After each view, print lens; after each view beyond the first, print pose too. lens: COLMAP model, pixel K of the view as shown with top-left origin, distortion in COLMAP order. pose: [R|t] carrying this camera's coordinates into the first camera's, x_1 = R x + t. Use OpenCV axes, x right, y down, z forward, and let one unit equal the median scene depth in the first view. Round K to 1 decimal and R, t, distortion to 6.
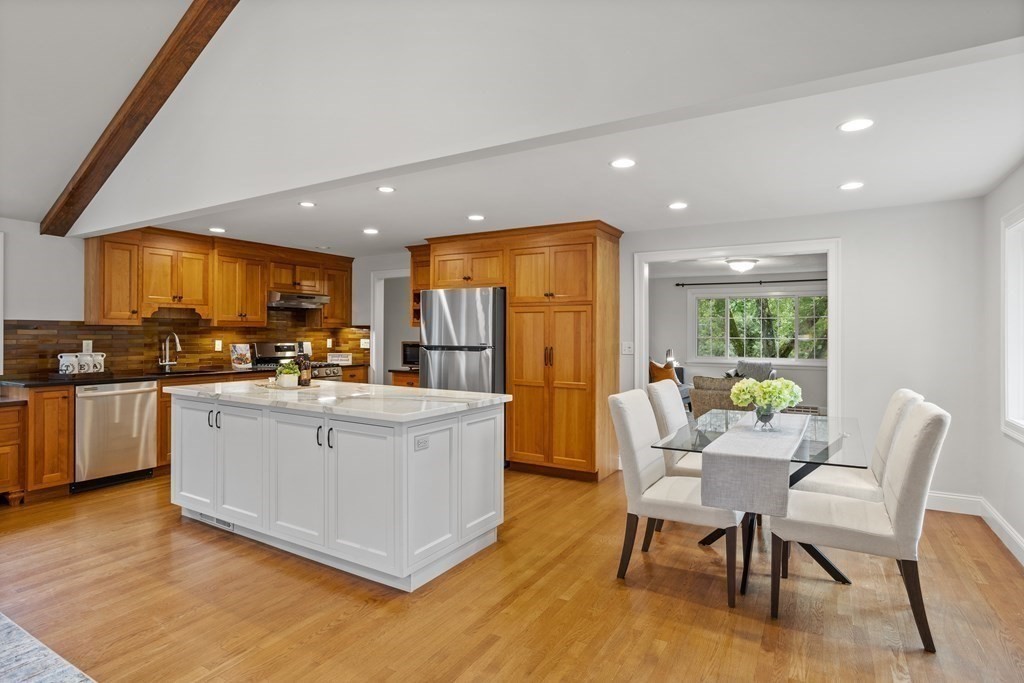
lens RADIAL K [[552.7, 0, 510.9], [0, 552.7, 330.7], [0, 0, 1]] dist [-0.022715, -0.000171]
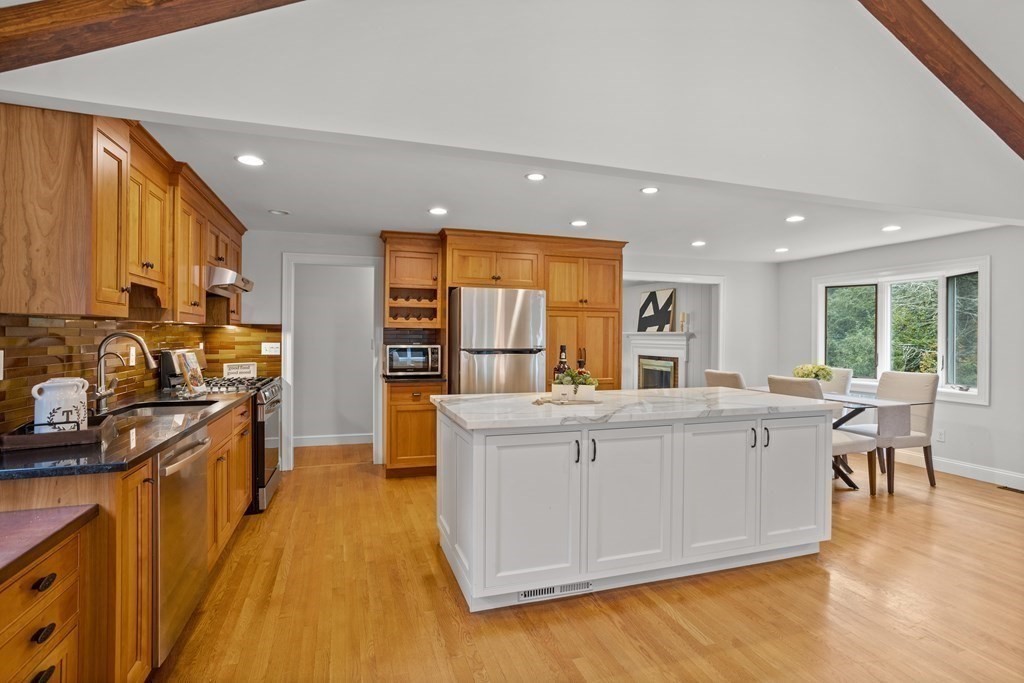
lens RADIAL K [[501.0, 0, 512.0], [0, 501.0, 341.5], [0, 0, 1]] dist [-0.051599, 0.035688]
pose [[0.657143, -0.006276, 0.753740, -0.810592], [-0.005864, 0.999893, 0.013438, 0.003827], [-0.753743, -0.013251, 0.657035, 0.459871]]
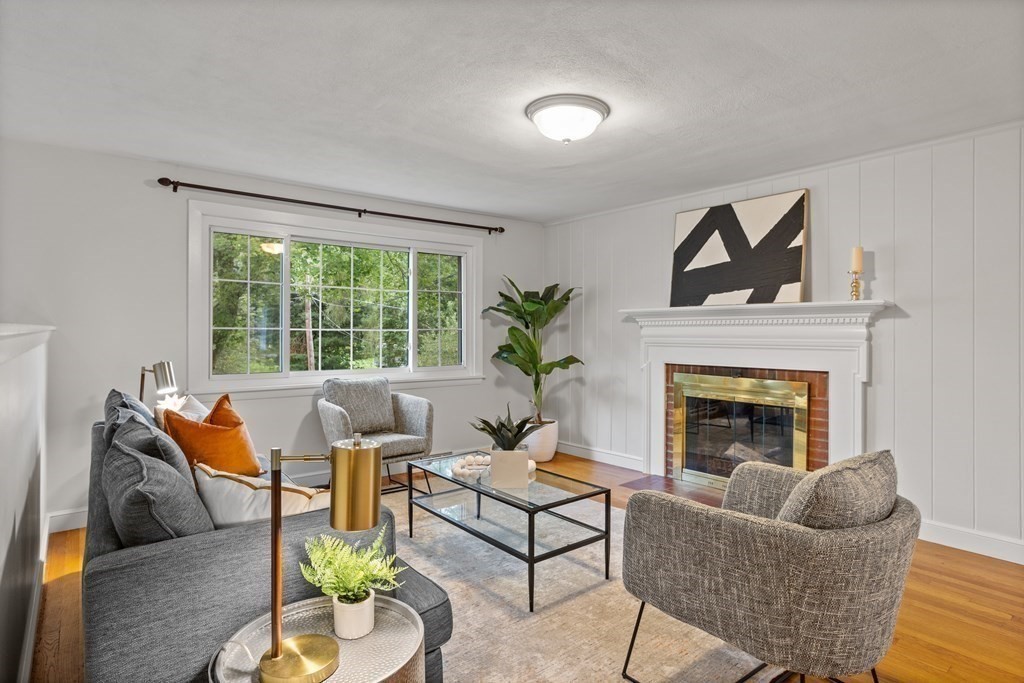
lens RADIAL K [[552.7, 0, 510.9], [0, 552.7, 330.7], [0, 0, 1]] dist [-0.022715, -0.000171]
pose [[0.355156, -0.001248, 0.934806, 0.100683], [-0.000935, 0.999998, 0.001690, 0.026565], [-0.934807, -0.001474, 0.355154, 1.322510]]
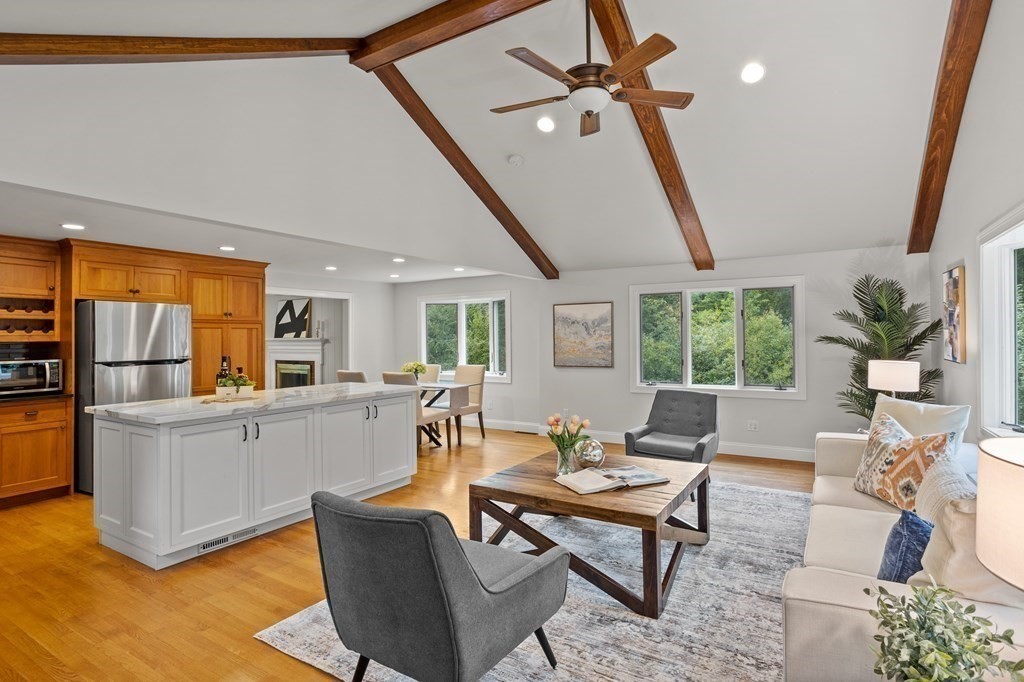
lens RADIAL K [[519.0, 0, 510.9], [0, 519.0, 331.6], [0, 0, 1]] dist [-0.037207, 0.028391]
pose [[0.029131, 0.007918, 0.999544, -1.095773], [0.007907, 0.999936, -0.008152, -0.012113], [-0.999544, 0.008140, 0.029066, 0.345652]]
